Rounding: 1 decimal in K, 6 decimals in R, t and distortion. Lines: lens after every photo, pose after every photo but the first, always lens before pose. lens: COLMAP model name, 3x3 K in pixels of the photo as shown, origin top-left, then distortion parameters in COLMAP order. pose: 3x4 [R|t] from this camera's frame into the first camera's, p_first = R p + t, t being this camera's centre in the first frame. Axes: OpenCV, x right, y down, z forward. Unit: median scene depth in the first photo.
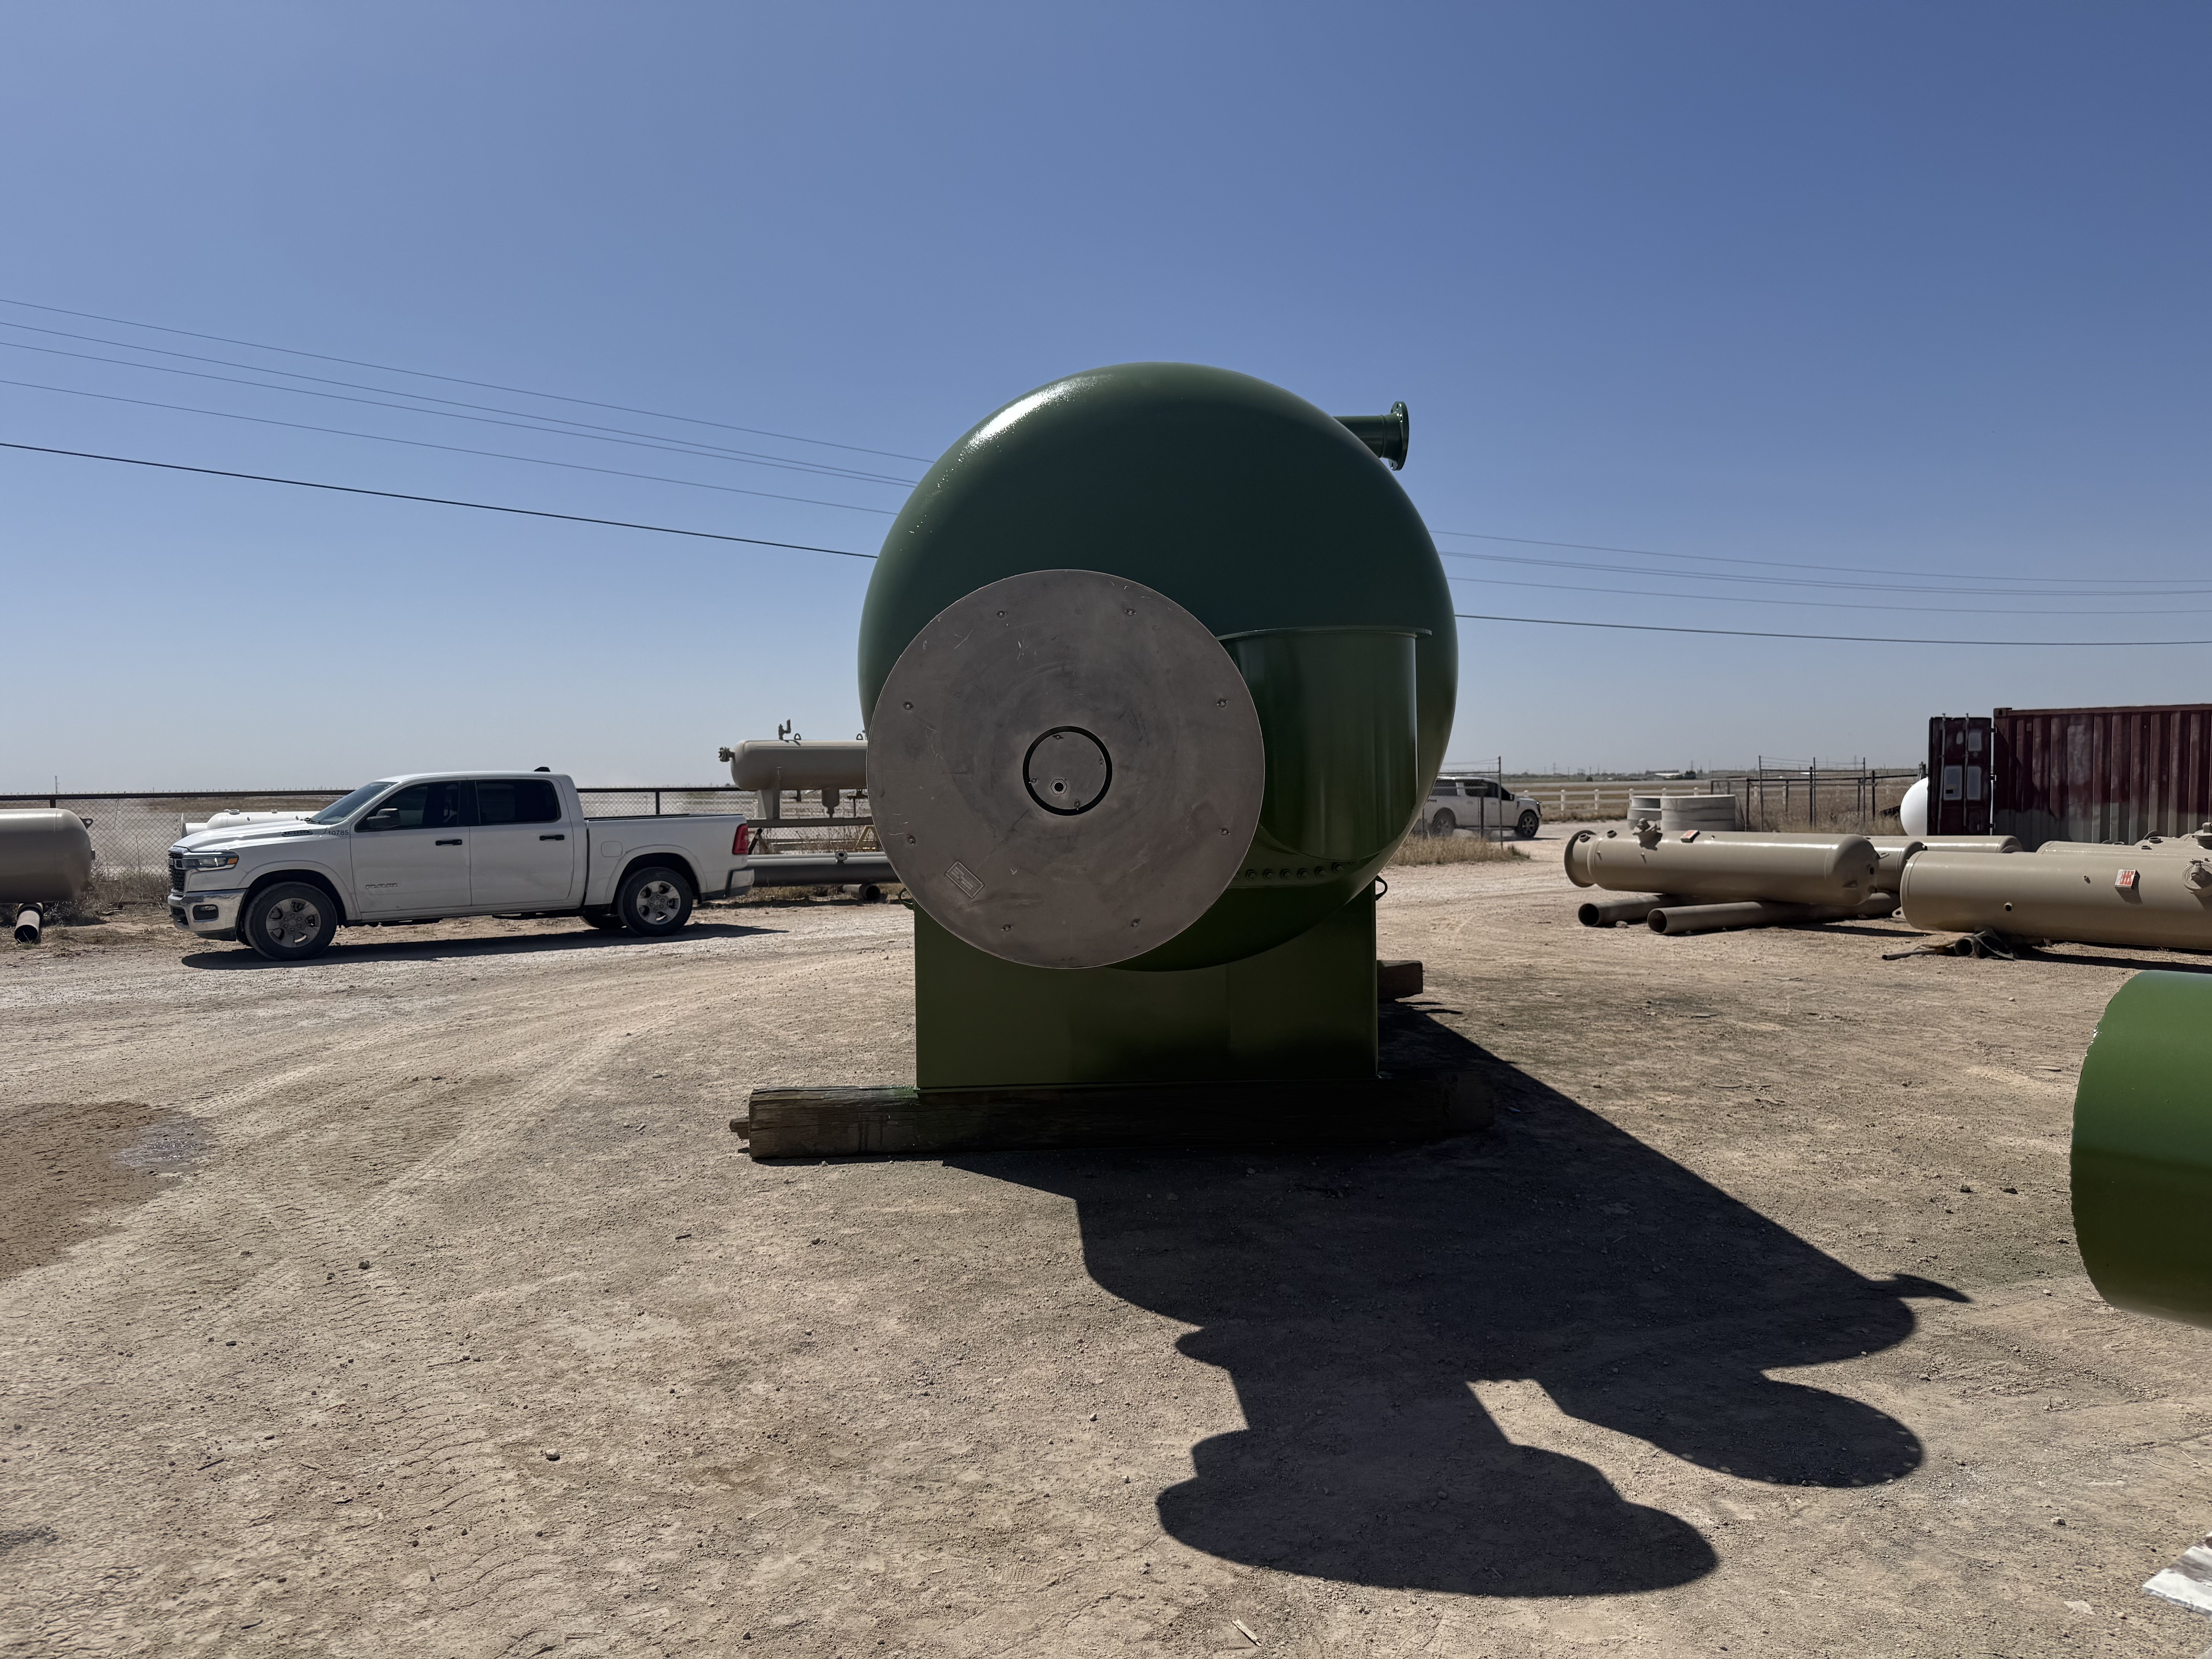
lens RADIAL K [[1595.1, 0, 1106.7], [0, 1595.1, 794.5], [0, 0, 1]] dist [0.050740, -0.069787]
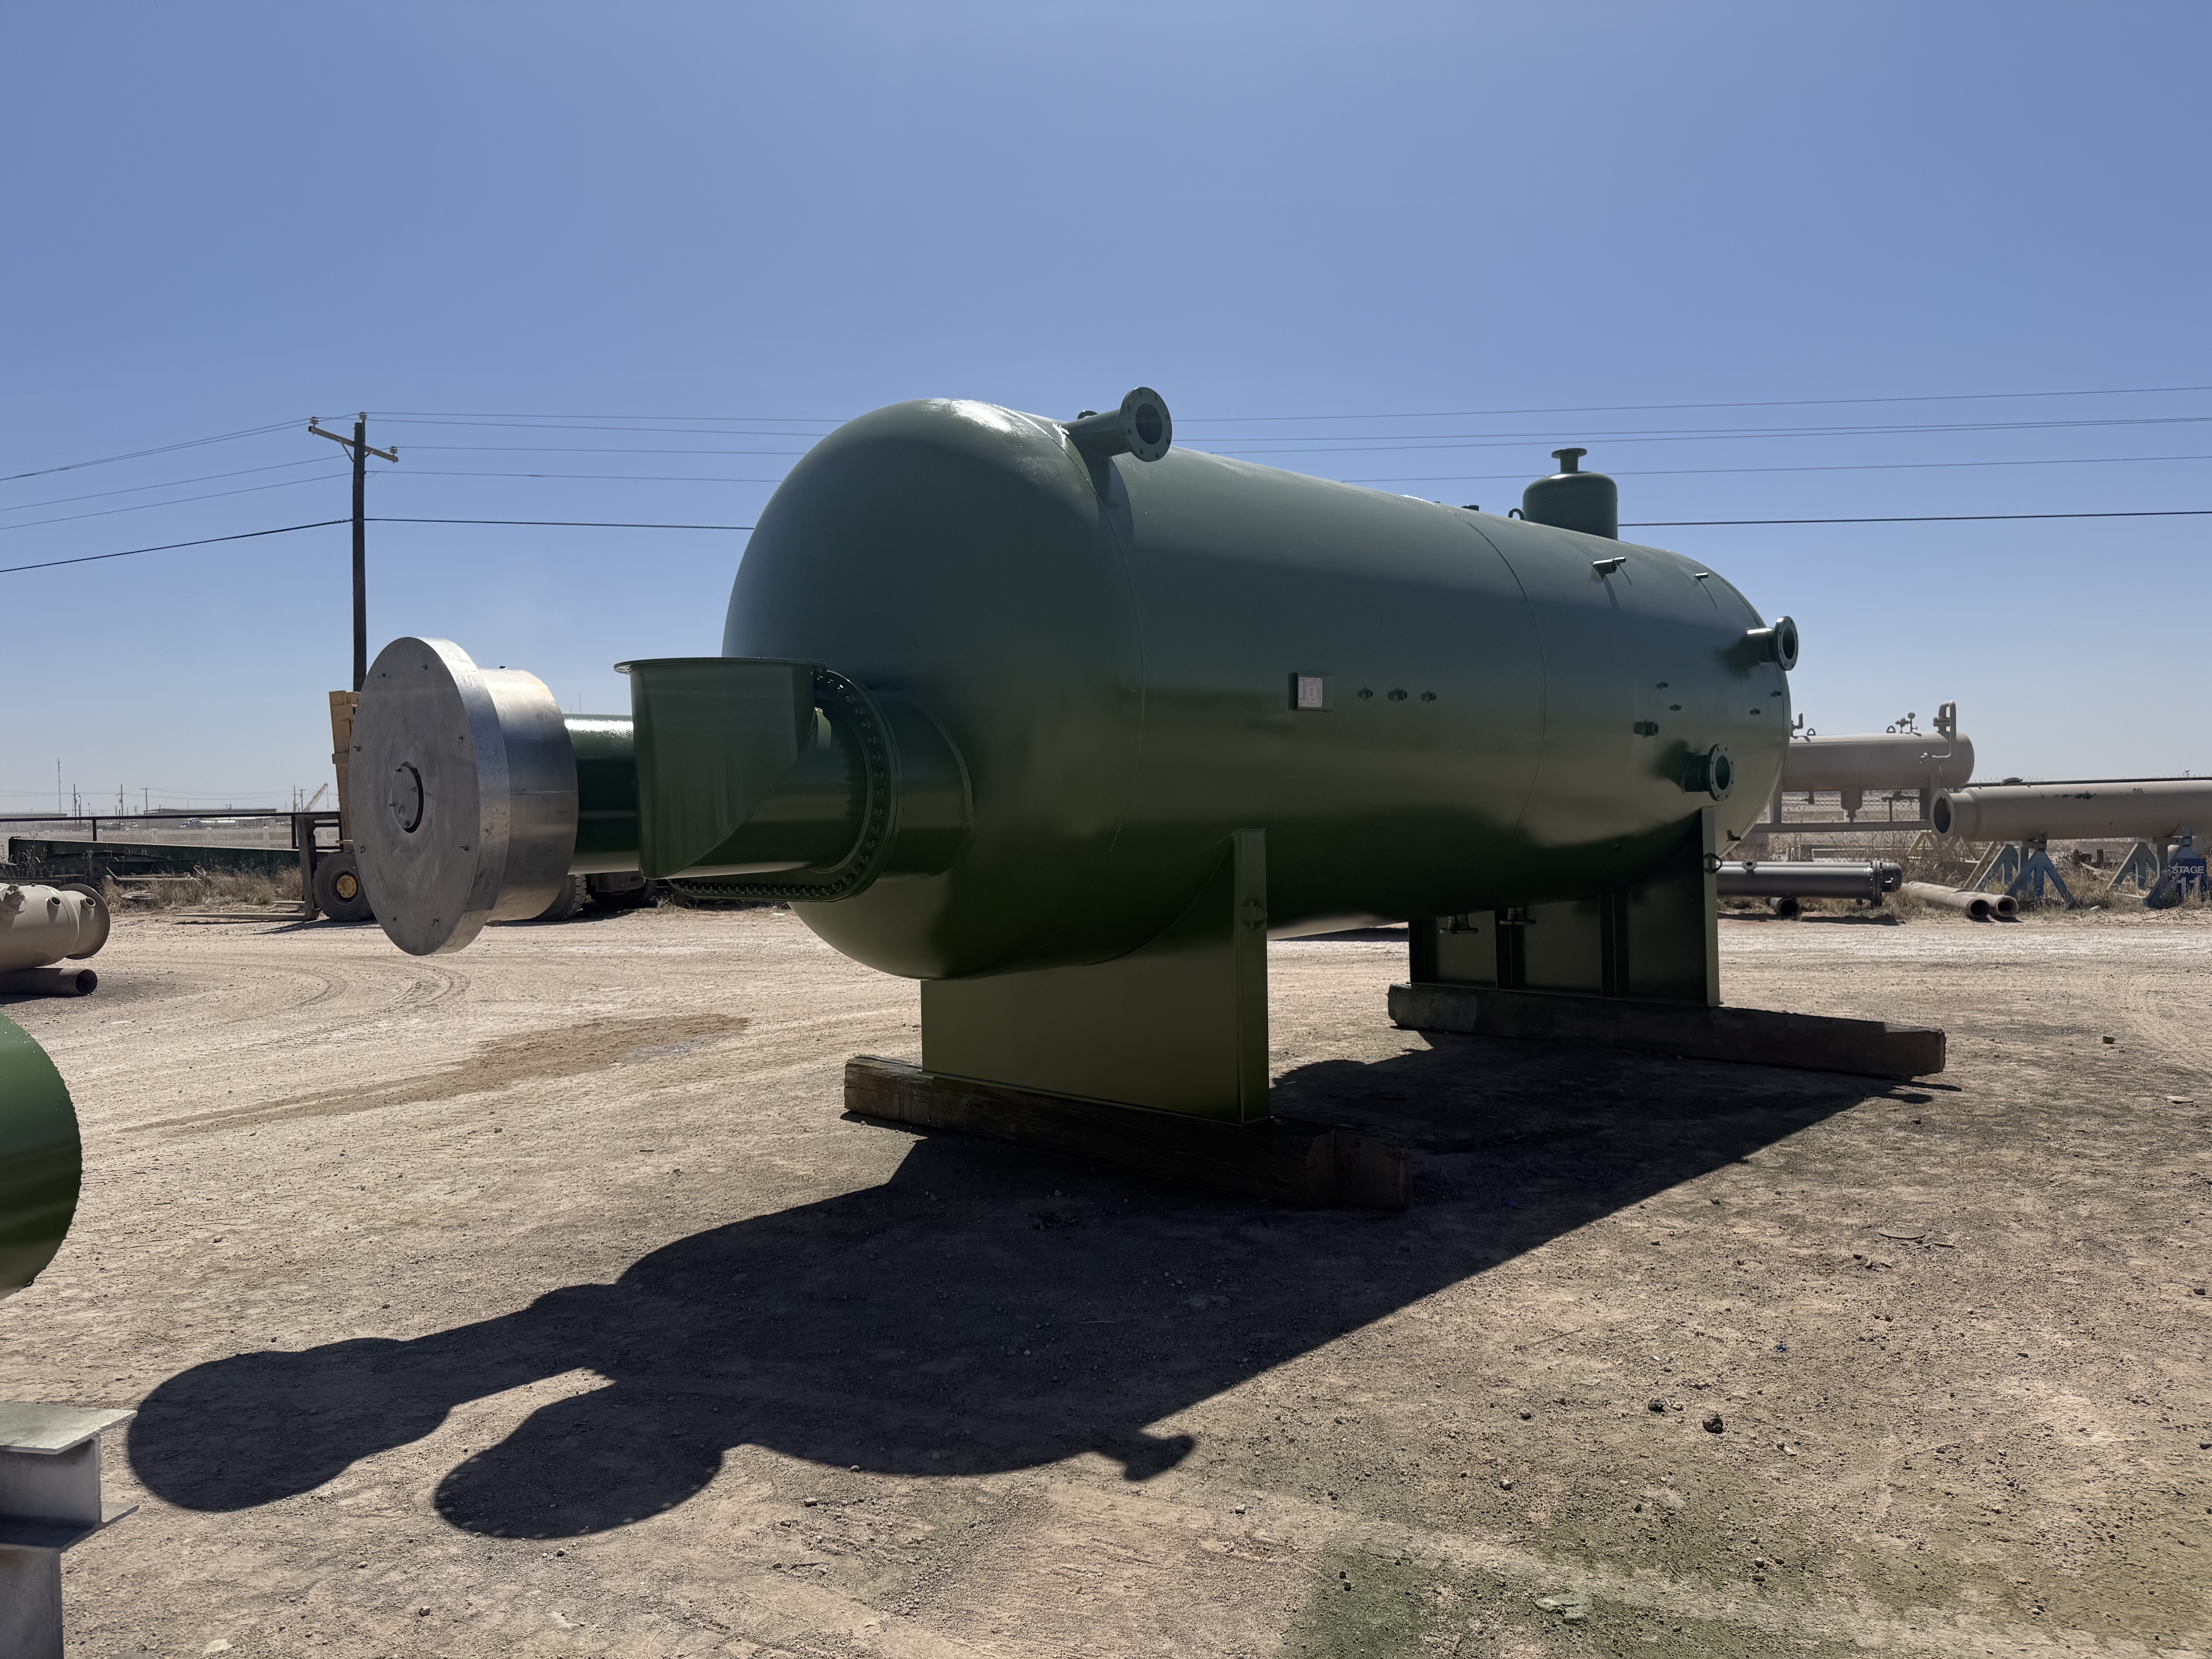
lens RADIAL K [[1581.0, 0, 1093.2], [0, 1581.0, 823.7], [0, 0, 1]] dist [0.056302, -0.086195]
pose [[0.668718, 0.010306, -0.743445, 1.032827], [0.004409, 0.999831, 0.017825, -0.011464], [0.743503, -0.015198, 0.668560, 0.458057]]
